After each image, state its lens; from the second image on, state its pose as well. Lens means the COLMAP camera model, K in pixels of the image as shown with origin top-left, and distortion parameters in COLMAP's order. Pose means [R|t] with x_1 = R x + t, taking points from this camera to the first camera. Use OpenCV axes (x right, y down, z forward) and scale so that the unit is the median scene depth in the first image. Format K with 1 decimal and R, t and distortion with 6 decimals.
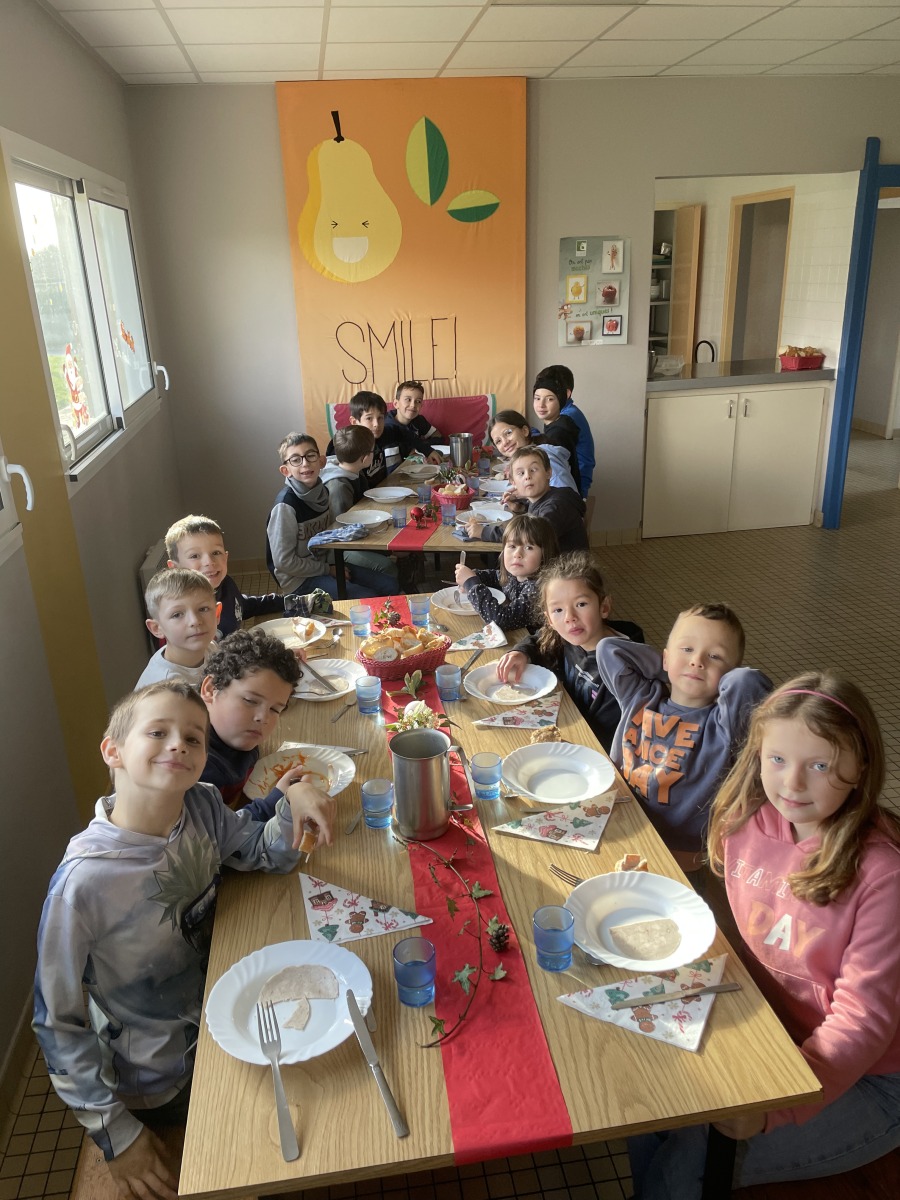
lens RADIAL K [[915.4, 0, 442.2], [0, 915.4, 603.0], [0, 0, 1]] dist [0.097576, -0.124431]
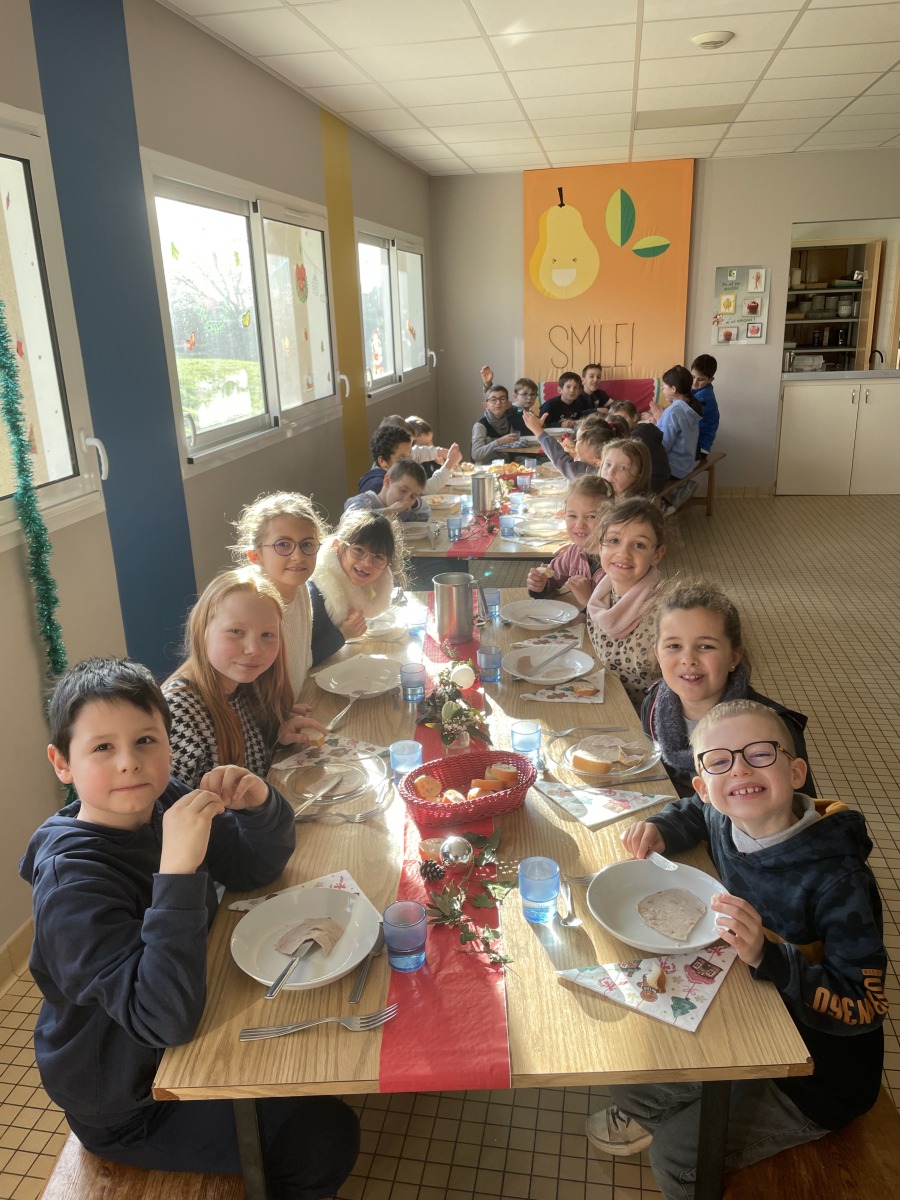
lens RADIAL K [[915.4, 0, 442.2], [0, 915.4, 603.0], [0, 0, 1]] dist [0.097576, -0.124431]
pose [[0.947843, 0.101001, -0.302310, 0.208064], [-0.110482, 0.993774, -0.014382, 0.172454], [0.298976, 0.047032, 0.953101, -0.428063]]
